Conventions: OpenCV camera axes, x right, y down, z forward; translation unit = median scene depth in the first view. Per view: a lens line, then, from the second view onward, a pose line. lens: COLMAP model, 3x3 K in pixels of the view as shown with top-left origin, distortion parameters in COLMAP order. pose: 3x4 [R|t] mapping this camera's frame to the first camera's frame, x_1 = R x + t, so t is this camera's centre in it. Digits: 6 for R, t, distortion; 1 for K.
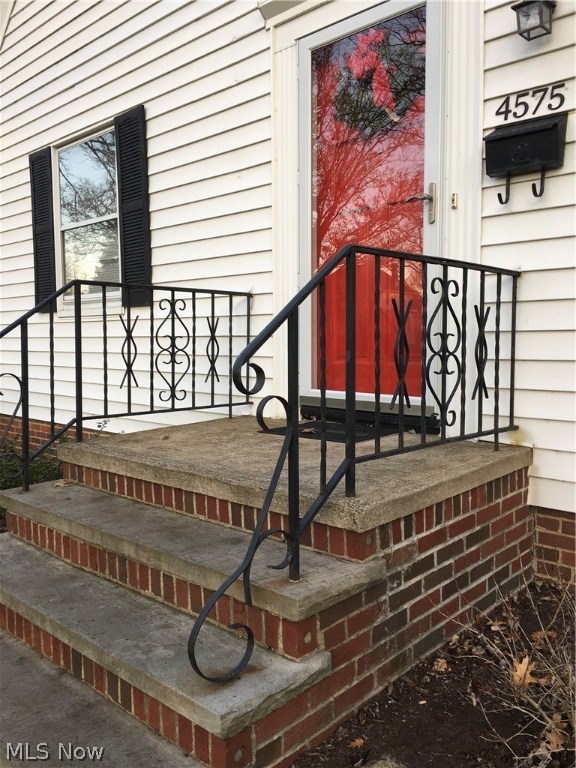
lens RADIAL K [[655.2, 0, 290.7], [0, 655.2, 384.8], [0, 0, 1]] dist [0.040426, -0.052878]
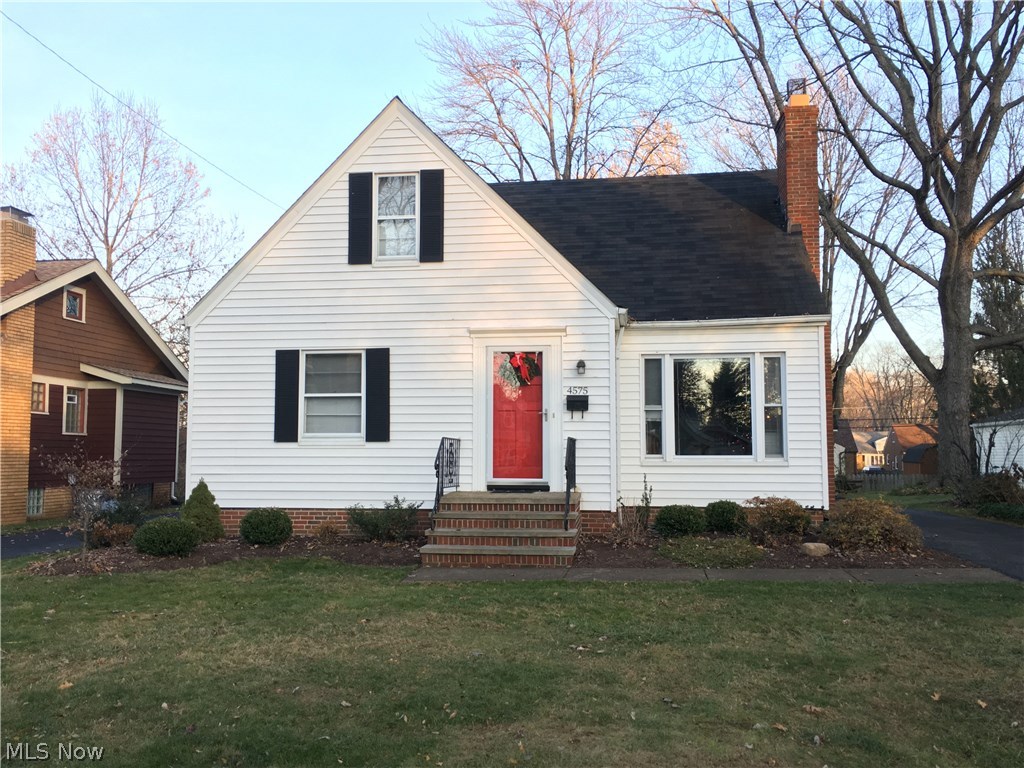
lens RADIAL K [[894.9, 0, 510.3], [0, 894.9, 385.5], [0, 0, 1]] dist [-0.007281, -0.000475]
pose [[0.812601, 0.057622, 0.579964, -1.680043], [0.034180, 0.988676, -0.146120, 0.138304], [-0.581817, 0.138560, 0.801430, -1.621346]]
